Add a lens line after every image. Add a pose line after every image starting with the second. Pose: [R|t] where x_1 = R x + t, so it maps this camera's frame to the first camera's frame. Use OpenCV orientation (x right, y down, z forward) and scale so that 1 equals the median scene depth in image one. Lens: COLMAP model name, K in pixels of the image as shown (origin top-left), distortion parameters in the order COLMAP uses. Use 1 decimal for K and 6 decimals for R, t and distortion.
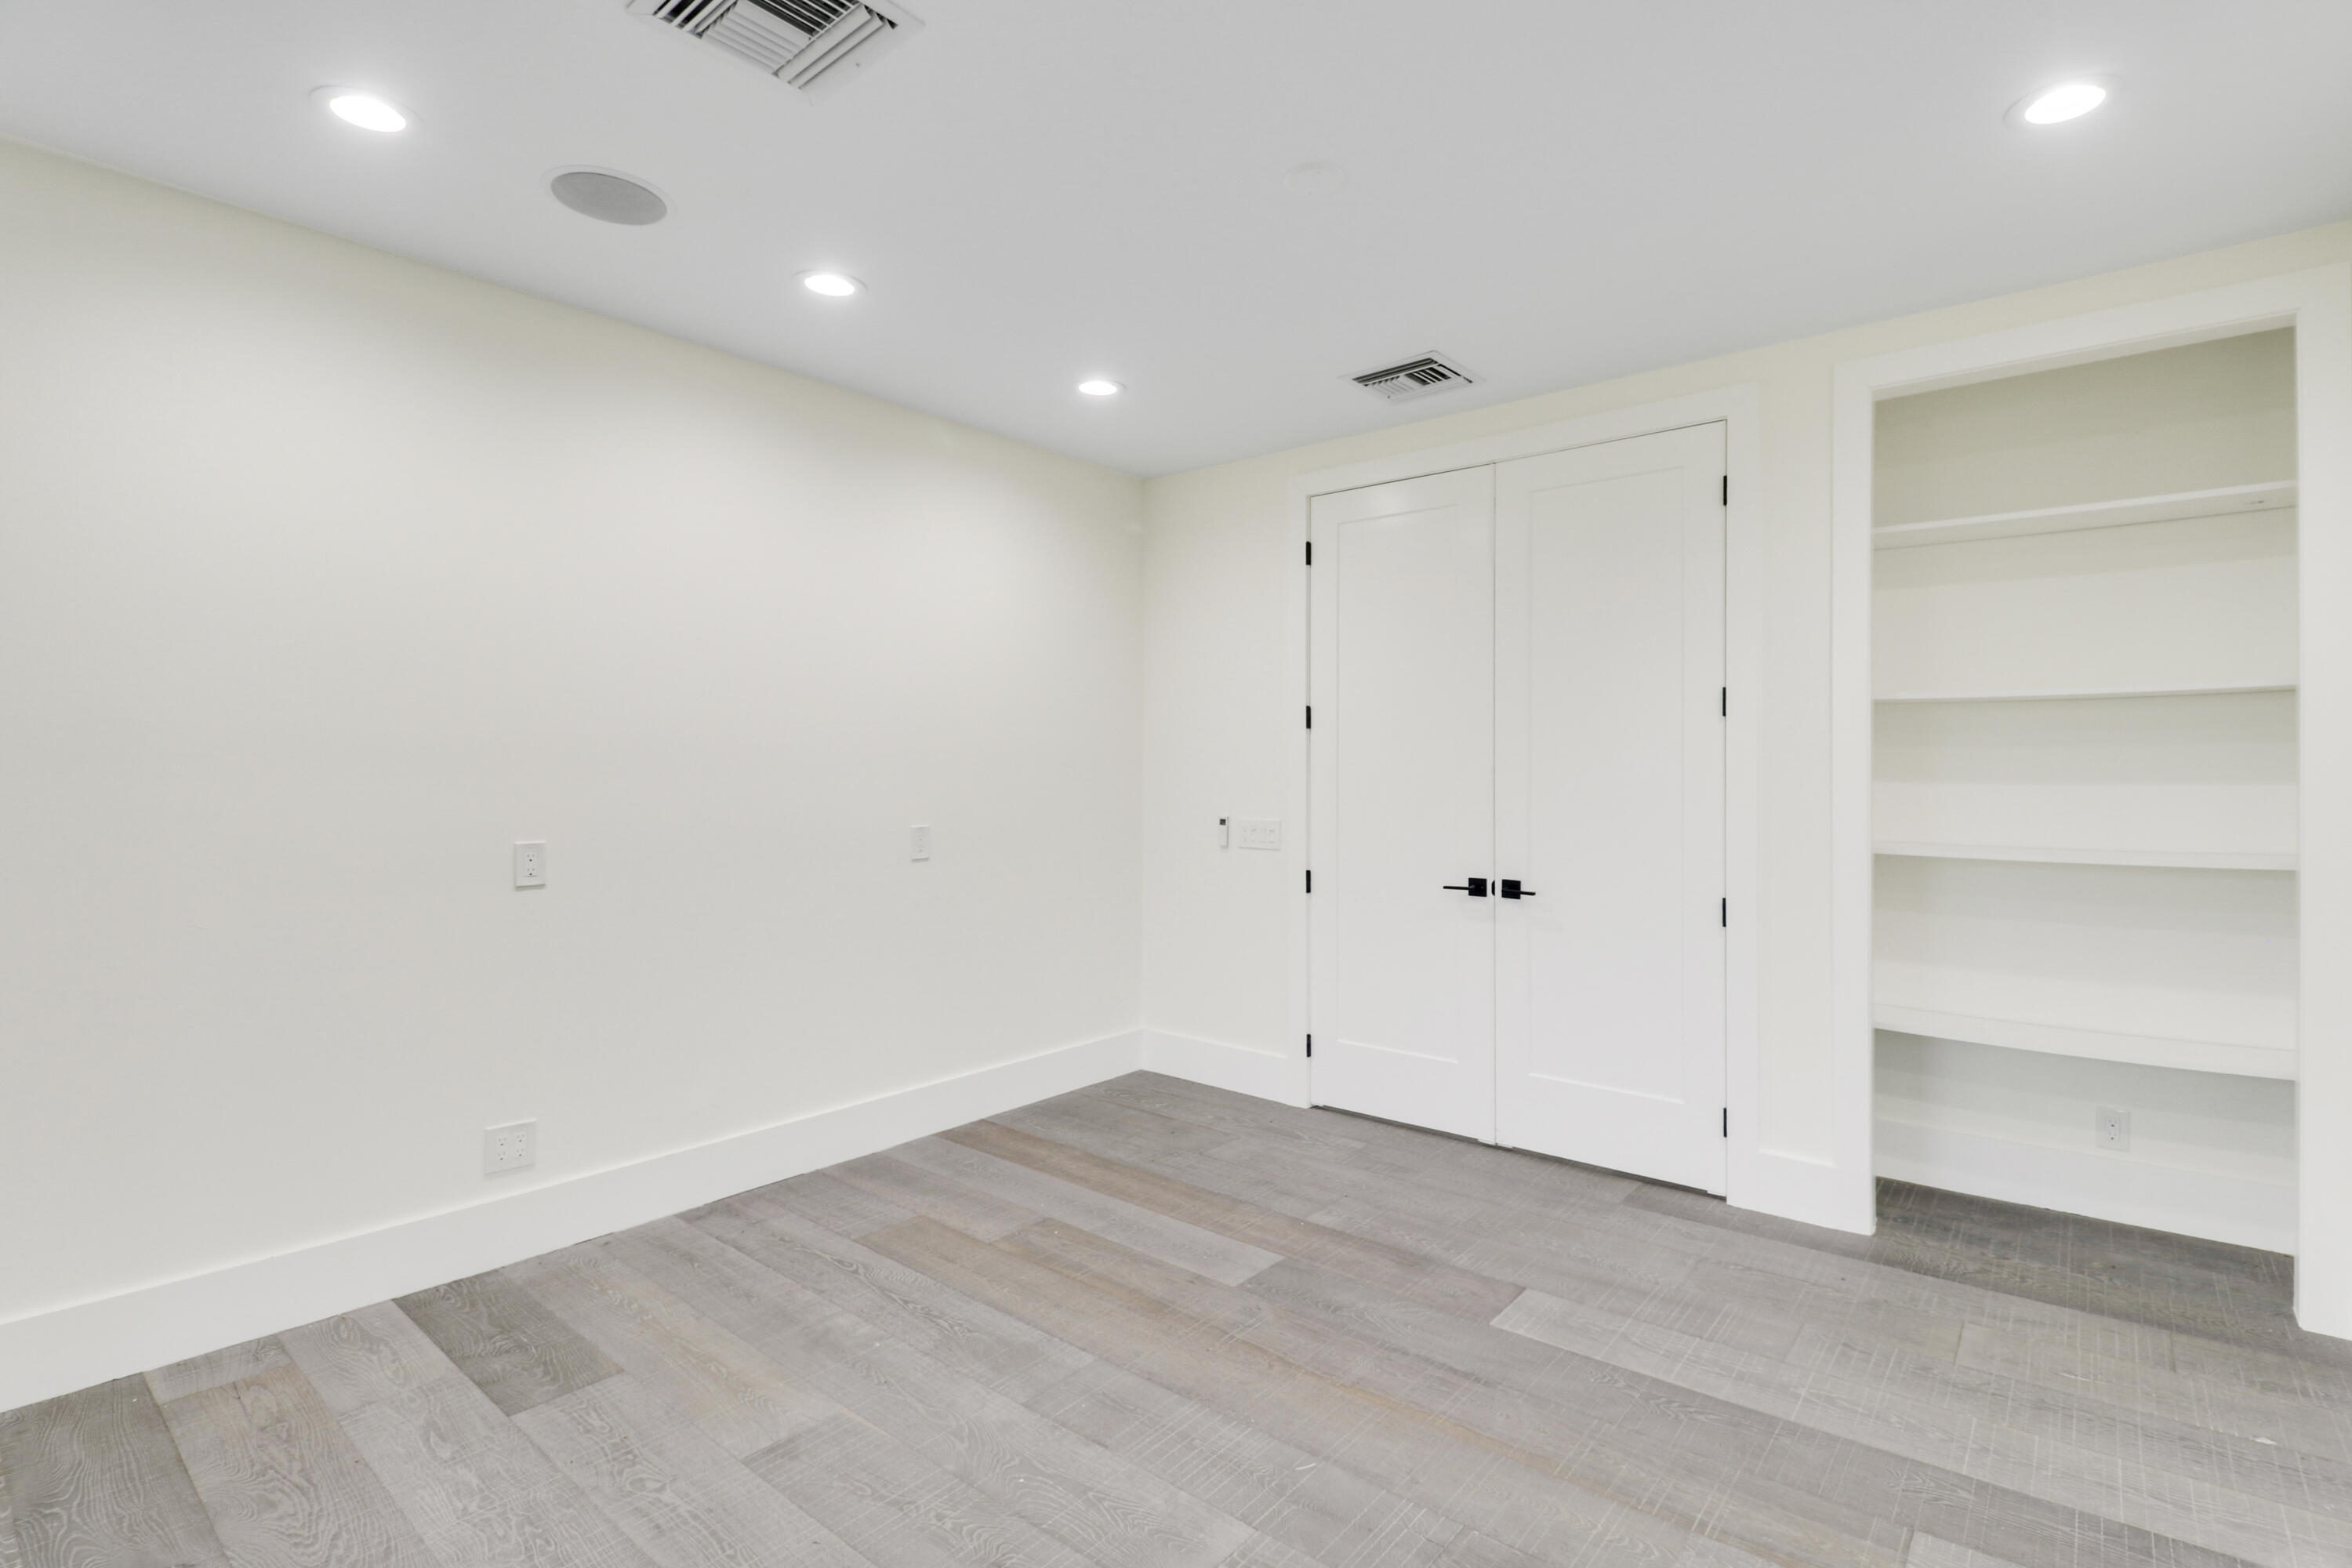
lens RADIAL K [[1100.0, 0, 1172.7], [0, 1100.0, 771.0], [0, 0, 1]] dist [0.001046, -0.010610]
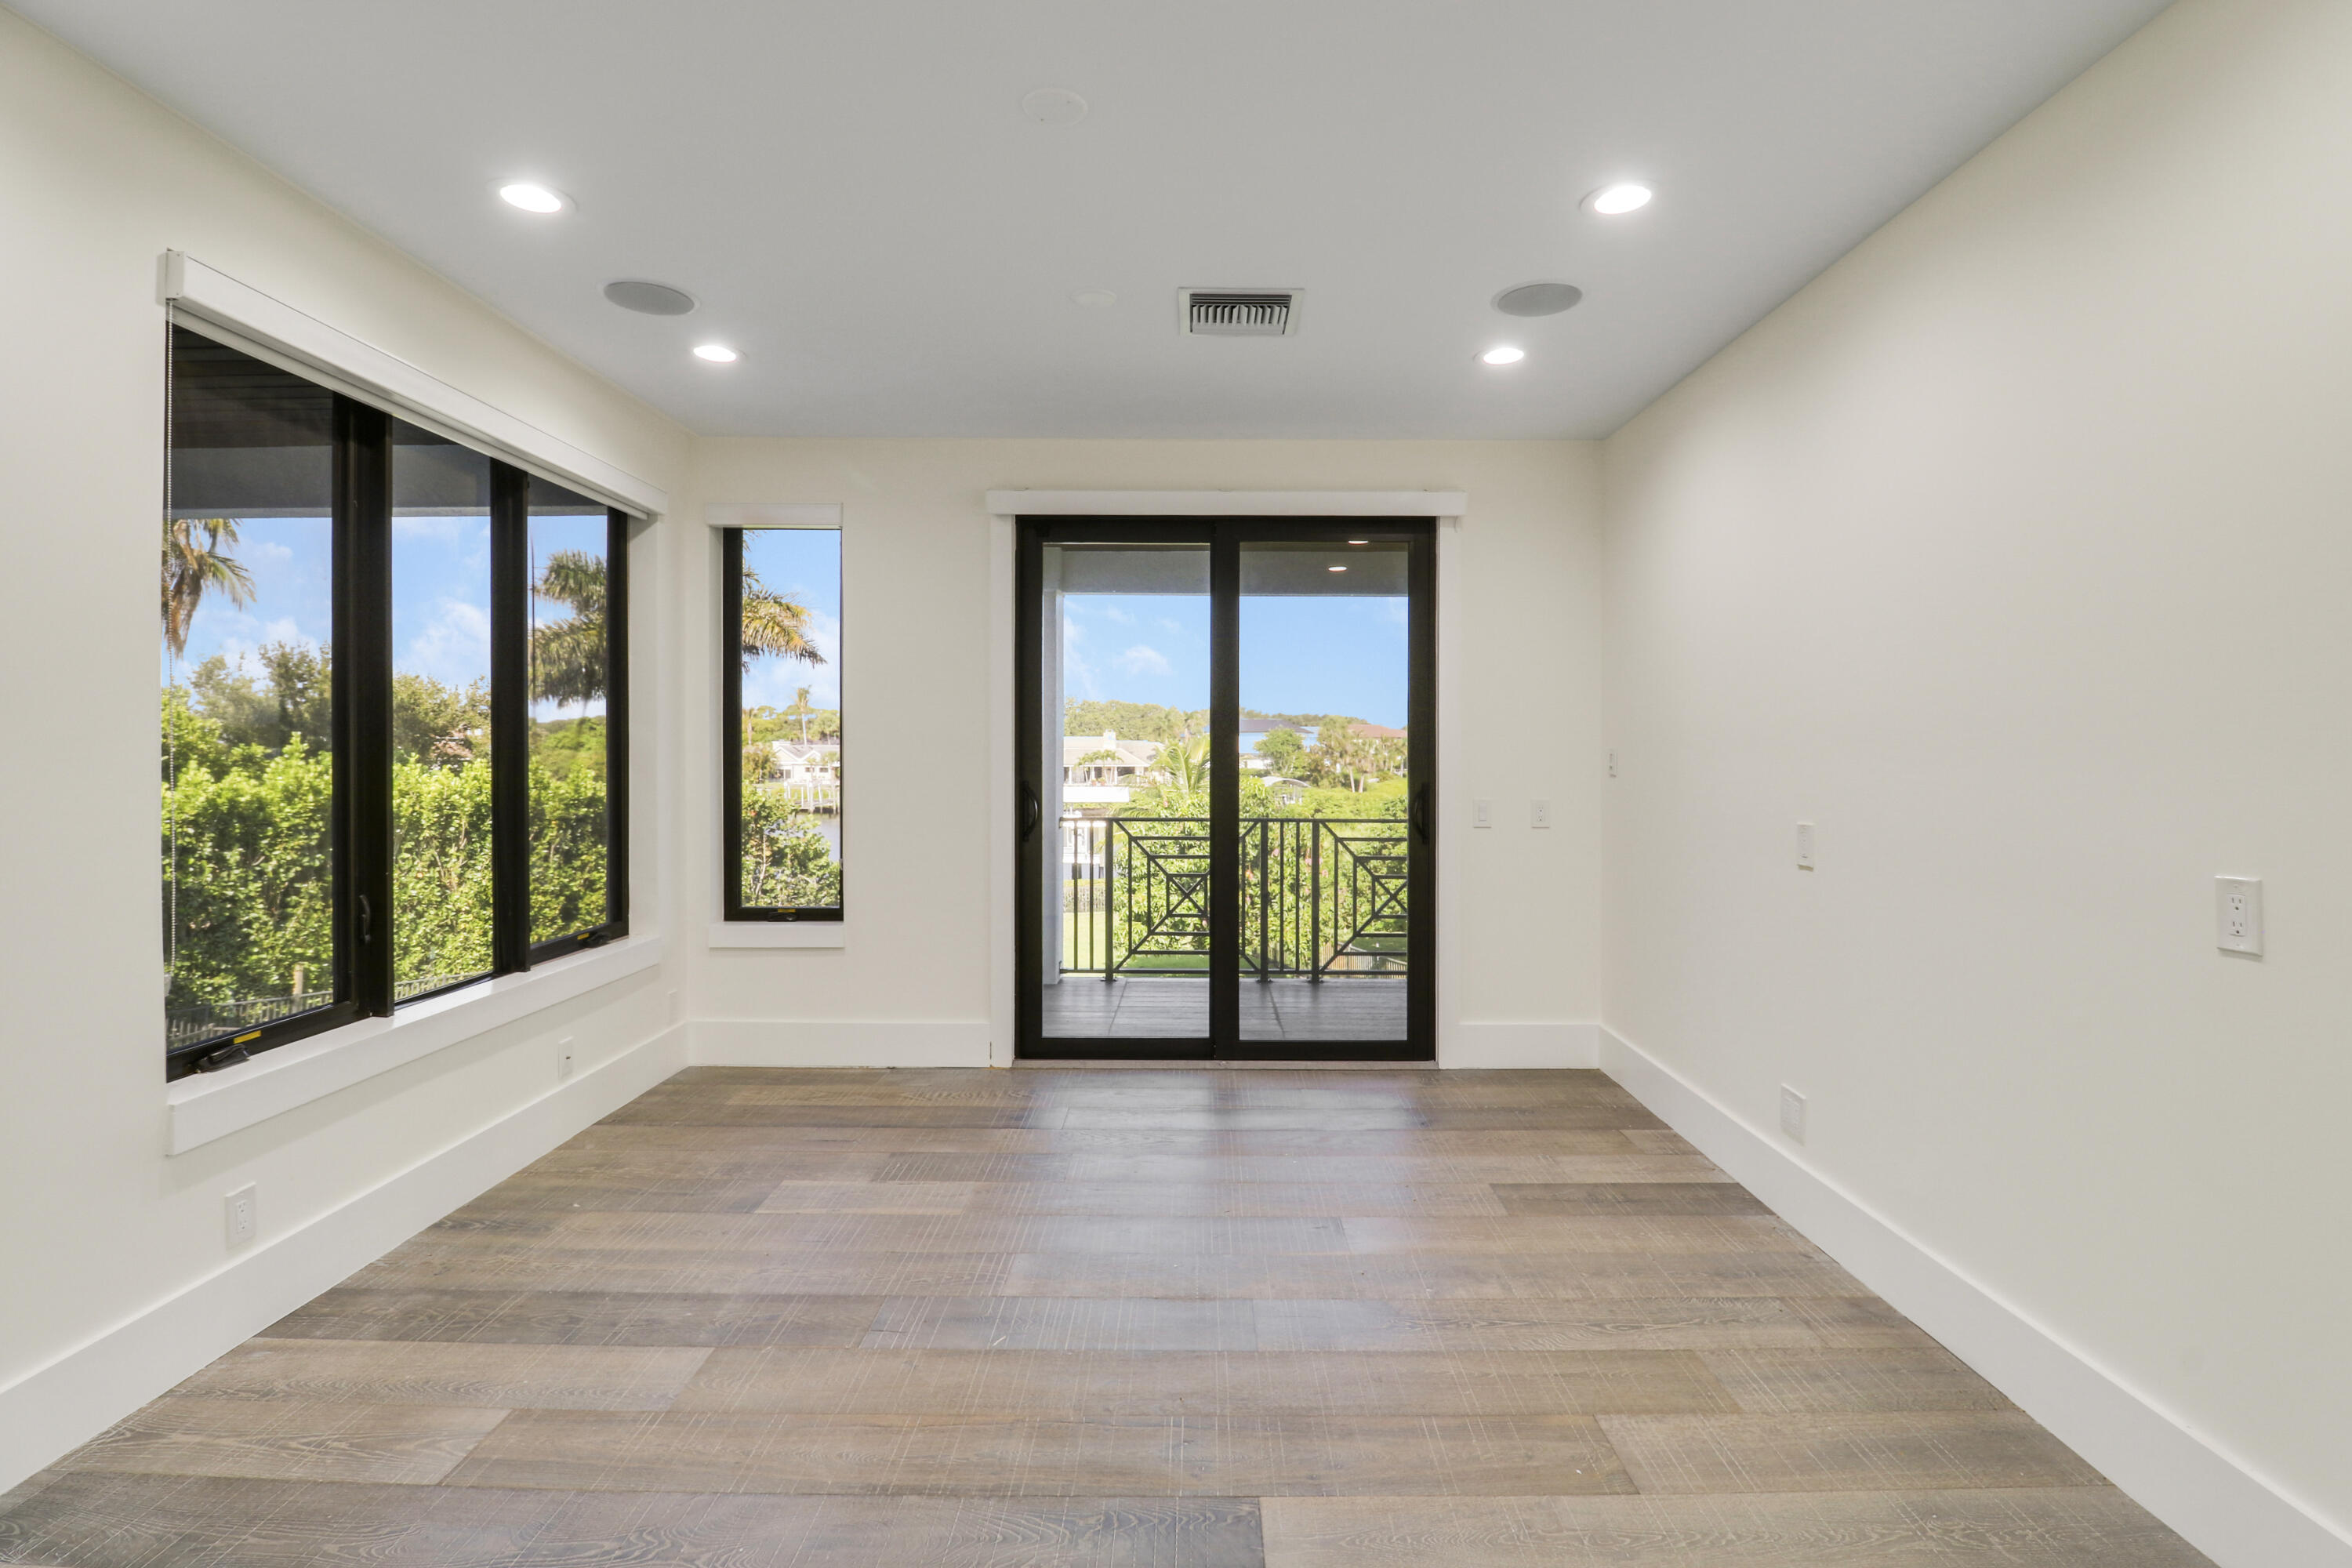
lens RADIAL K [[1098.7, 0, 1205.5], [0, 1098.7, 755.8], [0, 0, 1]] dist [-0.000919, -0.013186]
pose [[-0.759014, -0.001108, -0.651074, 0.596992], [-0.000511, 0.999999, -0.001106, 0.004316], [0.651074, -0.000507, -0.759014, 1.688524]]
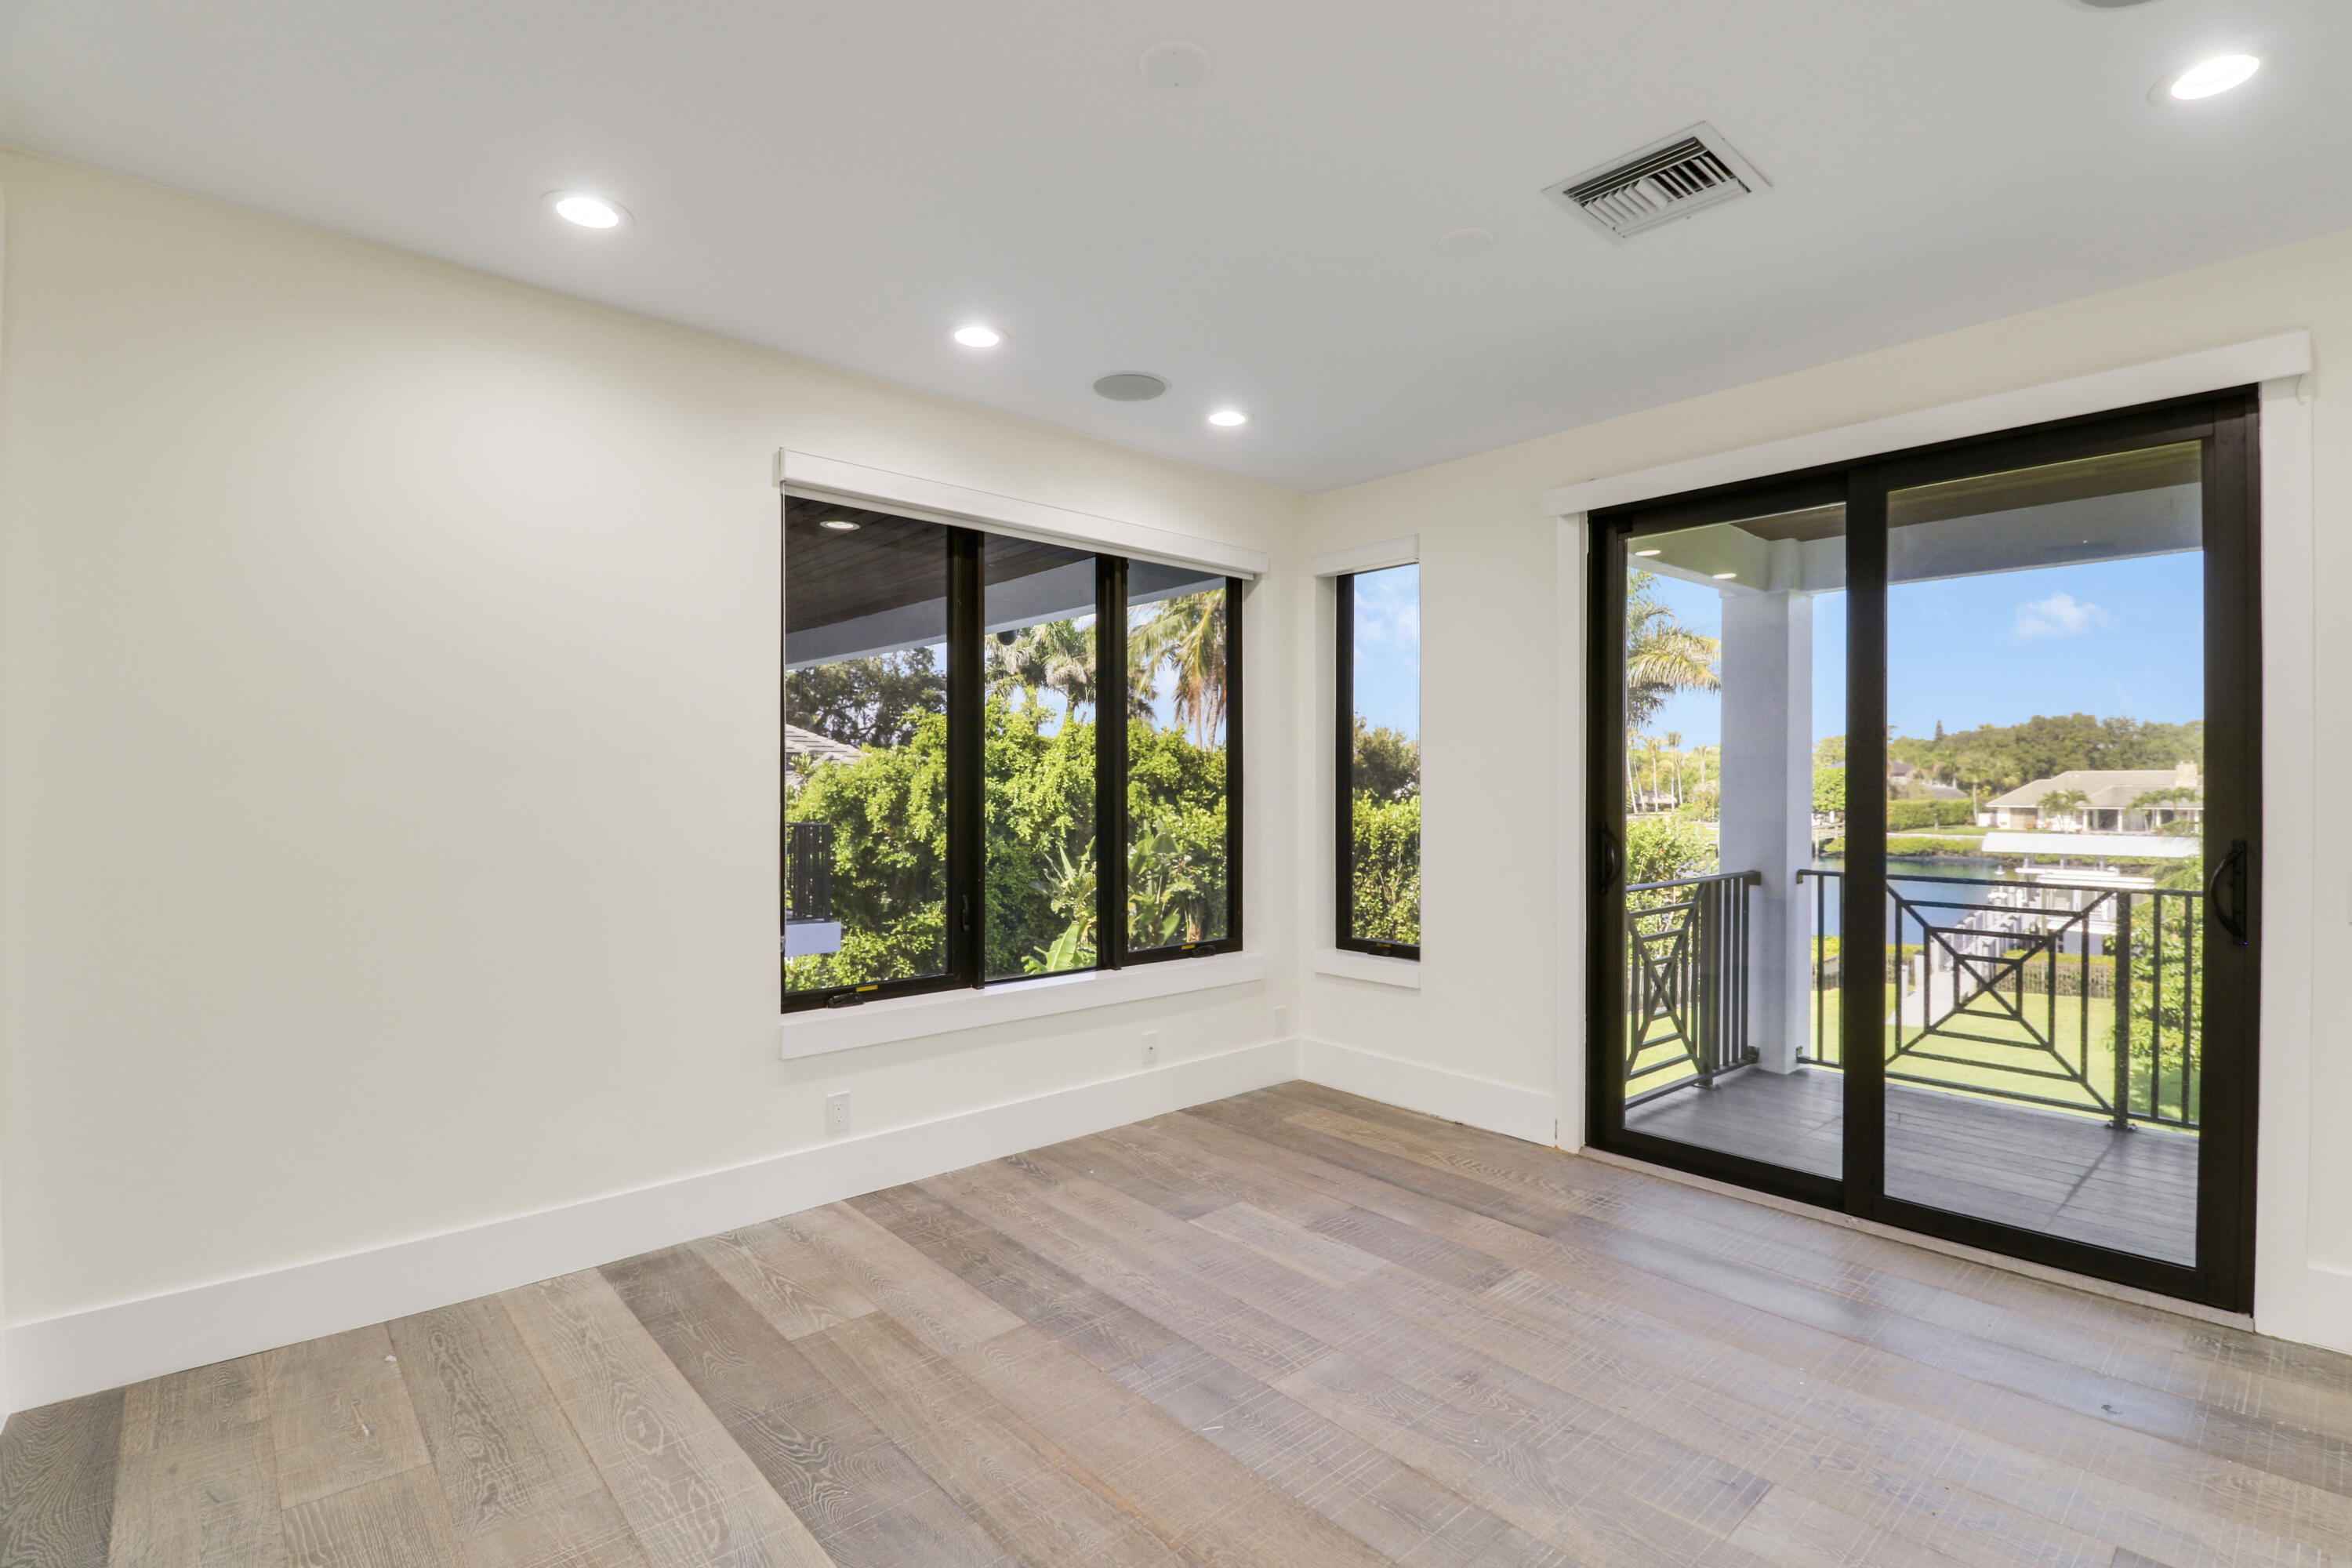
lens RADIAL K [[1090.1, 0, 1191.9], [0, 1090.1, 791.8], [0, 0, 1]] dist [0.000290, -0.013344]
pose [[-0.991720, -0.004298, 0.128346, 0.005154], [-0.004423, 0.999990, -0.000691, 0.004322], [-0.128342, -0.001253, -0.991729, 1.713092]]
